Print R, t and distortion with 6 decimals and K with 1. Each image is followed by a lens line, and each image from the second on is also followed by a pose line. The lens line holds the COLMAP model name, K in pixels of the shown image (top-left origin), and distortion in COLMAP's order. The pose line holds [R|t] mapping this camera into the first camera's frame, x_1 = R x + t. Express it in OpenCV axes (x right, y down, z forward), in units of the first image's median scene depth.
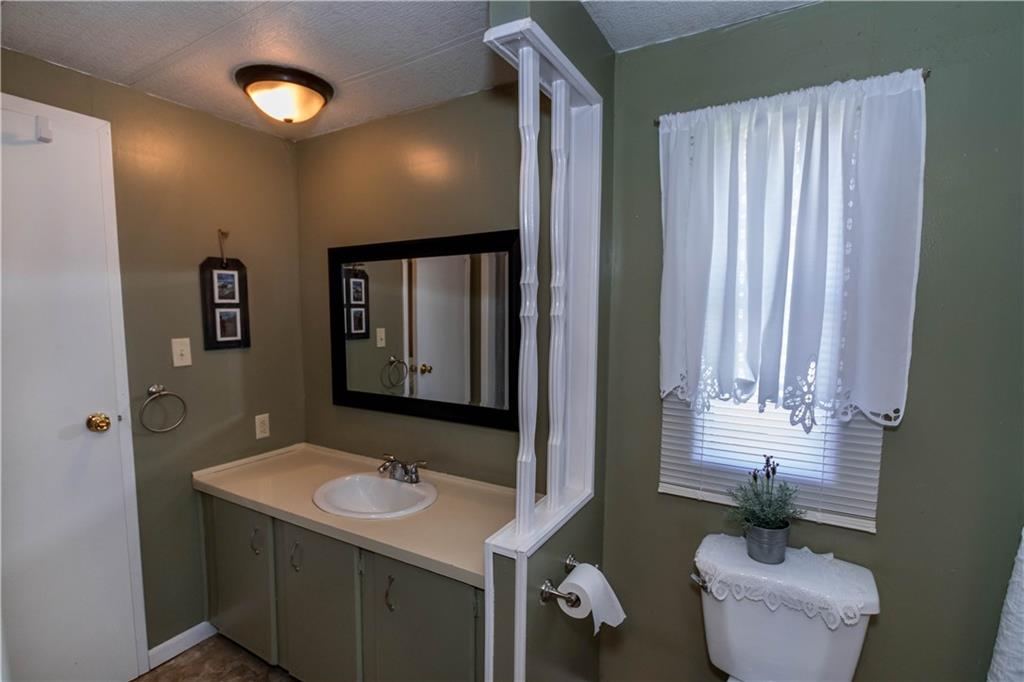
lens RADIAL K [[483.0, 0, 505.1], [0, 483.0, 357.4], [0, 0, 1]] dist [-0.009231, 0.000267]
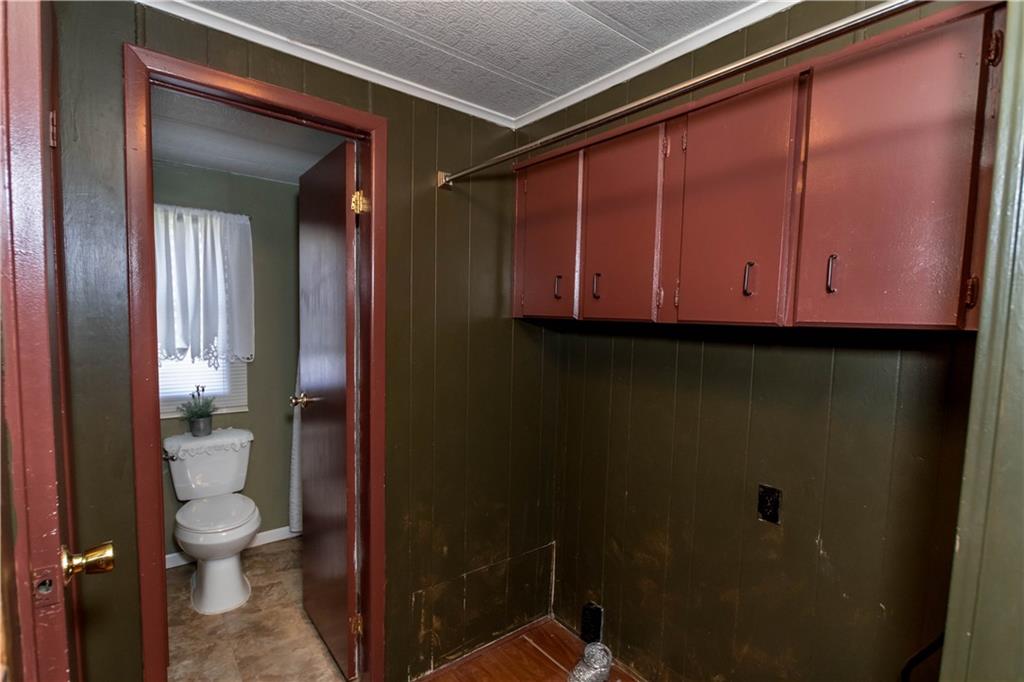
lens RADIAL K [[483.0, 0, 505.1], [0, 483.0, 357.4], [0, 0, 1]] dist [-0.009231, 0.000267]
pose [[0.364392, -0.068255, 0.928741, -0.883436], [0.068043, 0.996596, 0.046545, 0.088364], [-0.928757, 0.046234, 0.367796, -0.978070]]
